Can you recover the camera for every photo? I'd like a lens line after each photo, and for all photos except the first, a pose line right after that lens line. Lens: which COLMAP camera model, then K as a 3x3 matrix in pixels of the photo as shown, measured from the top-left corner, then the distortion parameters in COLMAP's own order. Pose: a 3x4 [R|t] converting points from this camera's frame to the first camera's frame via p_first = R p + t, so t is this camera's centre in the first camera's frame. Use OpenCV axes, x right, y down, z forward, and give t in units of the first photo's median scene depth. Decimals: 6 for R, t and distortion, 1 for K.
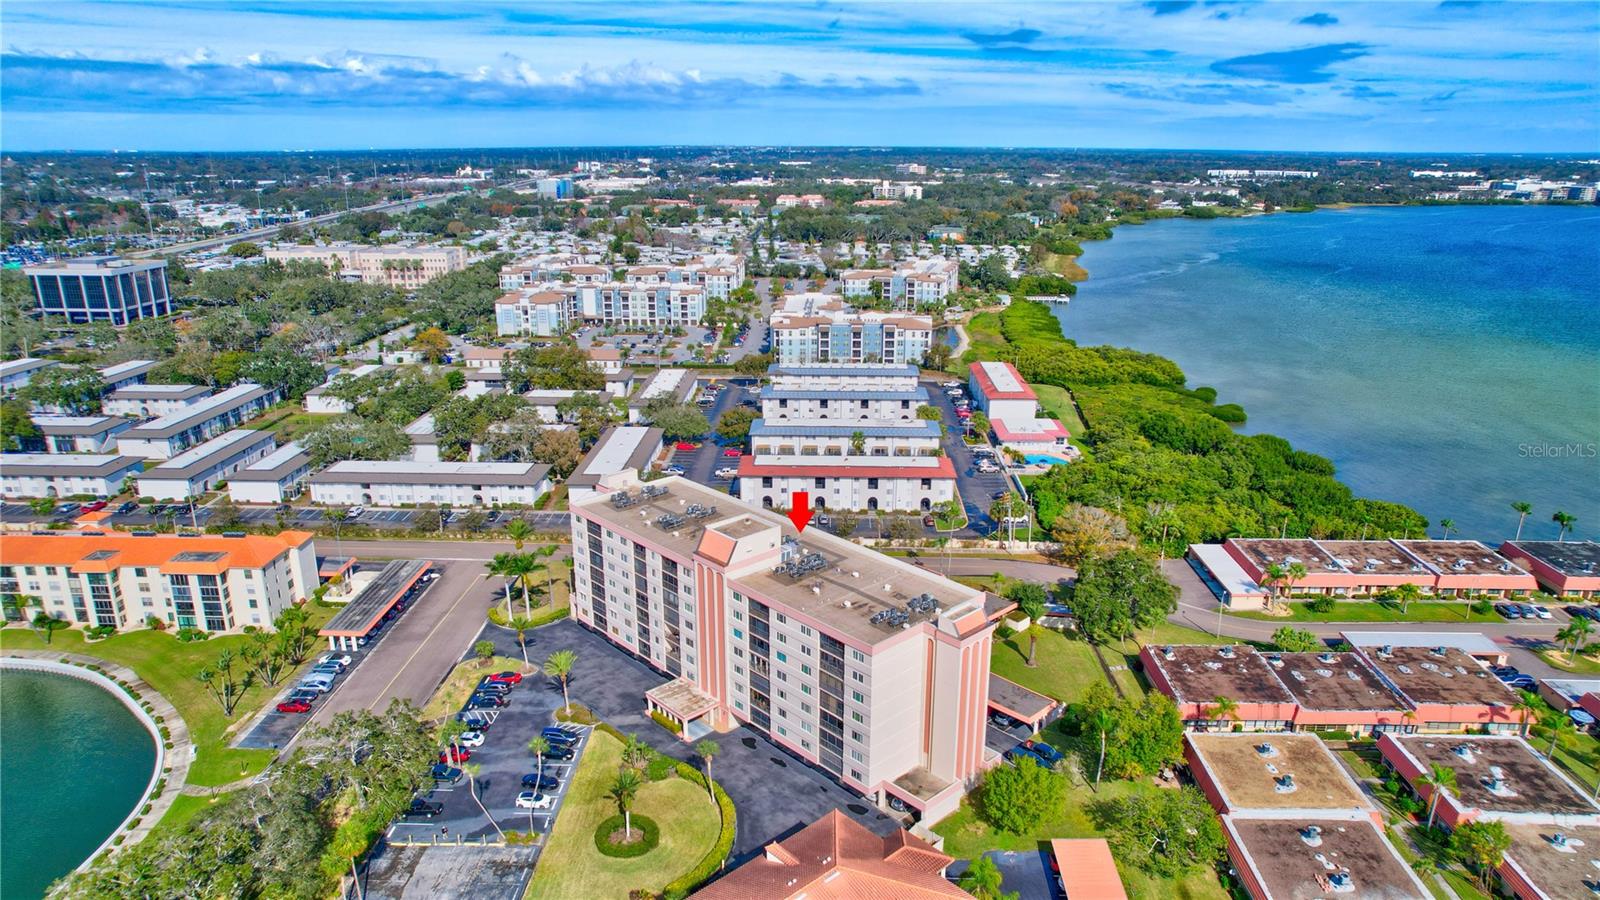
lens RADIAL K [[1024.5, 0, 804.1], [0, 1024.5, 455.0], [0, 0, 1]] dist [-0.067761, 0.054818]
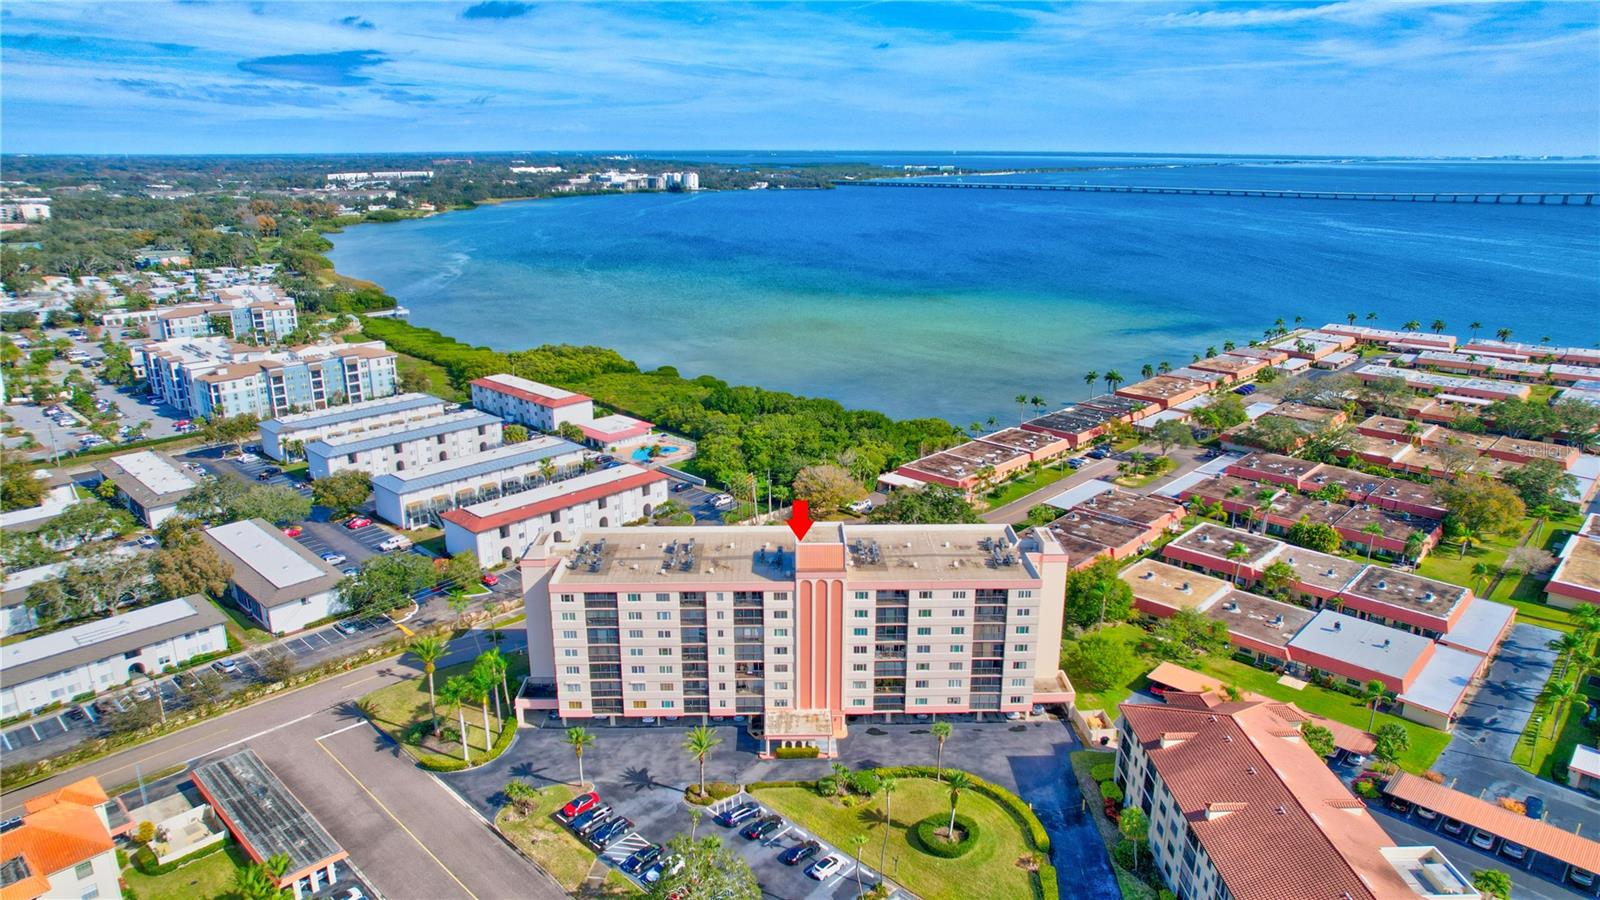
lens RADIAL K [[1024.5, 0, 804.1], [0, 1024.5, 455.0], [0, 0, 1]] dist [-0.067761, 0.054818]
pose [[0.665874, -0.217518, 0.713651, -0.539190], [0.218945, 0.971410, 0.091795, -0.070114], [-0.713214, 0.095127, 0.694461, 0.213368]]
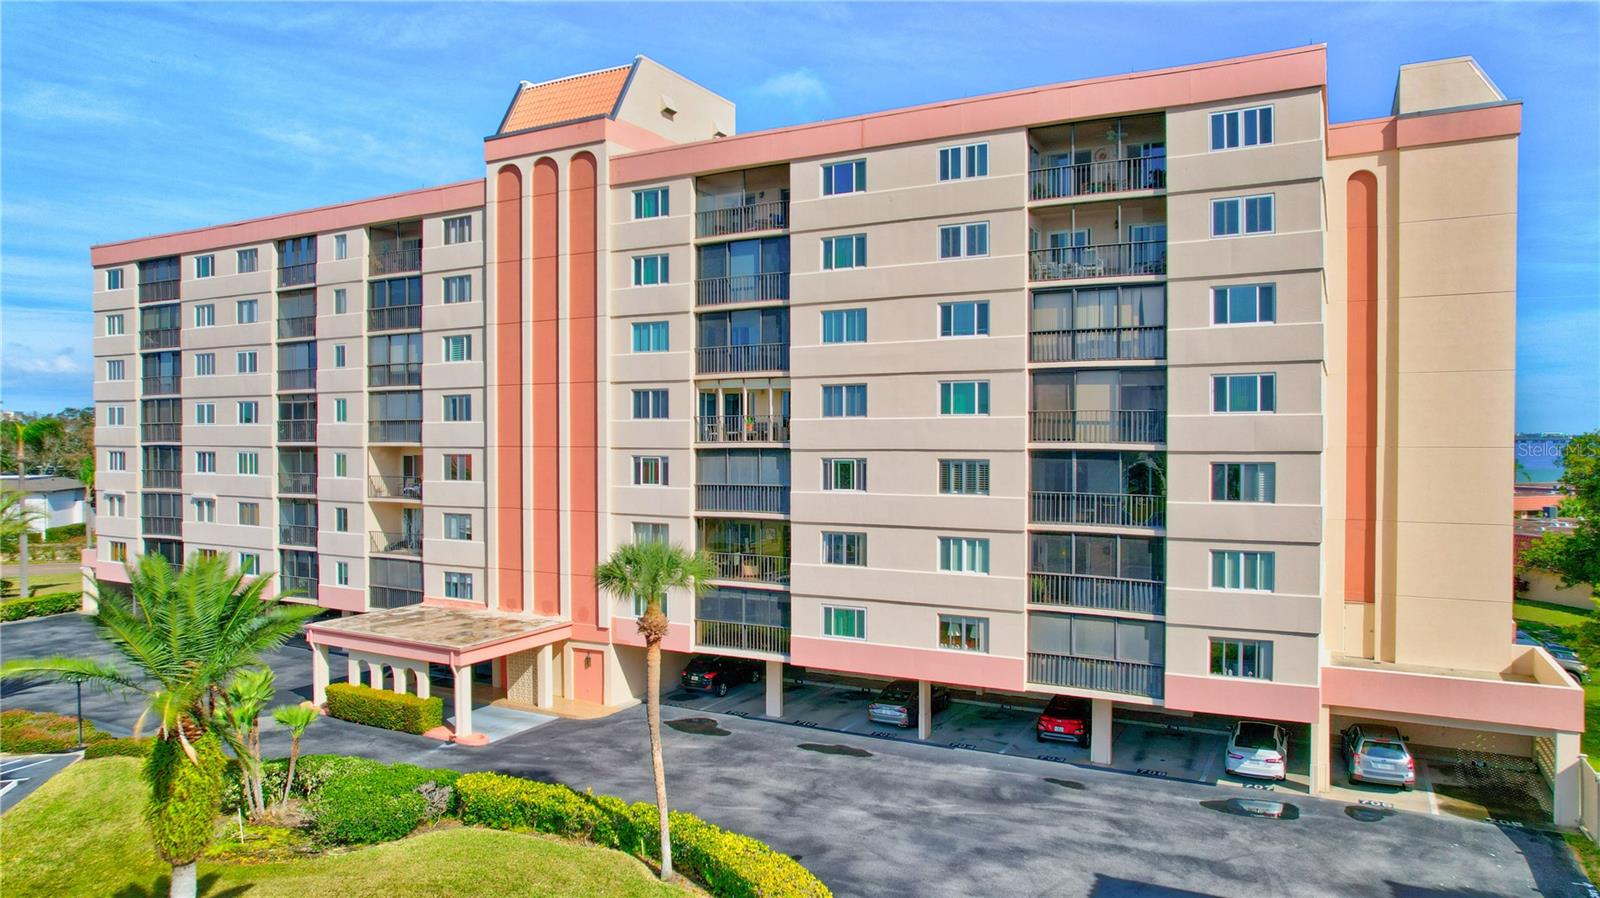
lens RADIAL K [[1043.6, 0, 800.0], [0, 1043.6, 449.0], [0, 0, 1]] dist [-0.045420, 0.000864]
pose [[0.949518, -0.006766, 0.313640, -0.081607], [0.094708, 0.959302, -0.266027, 0.199479], [-0.299076, 0.282301, 0.911515, 0.485834]]
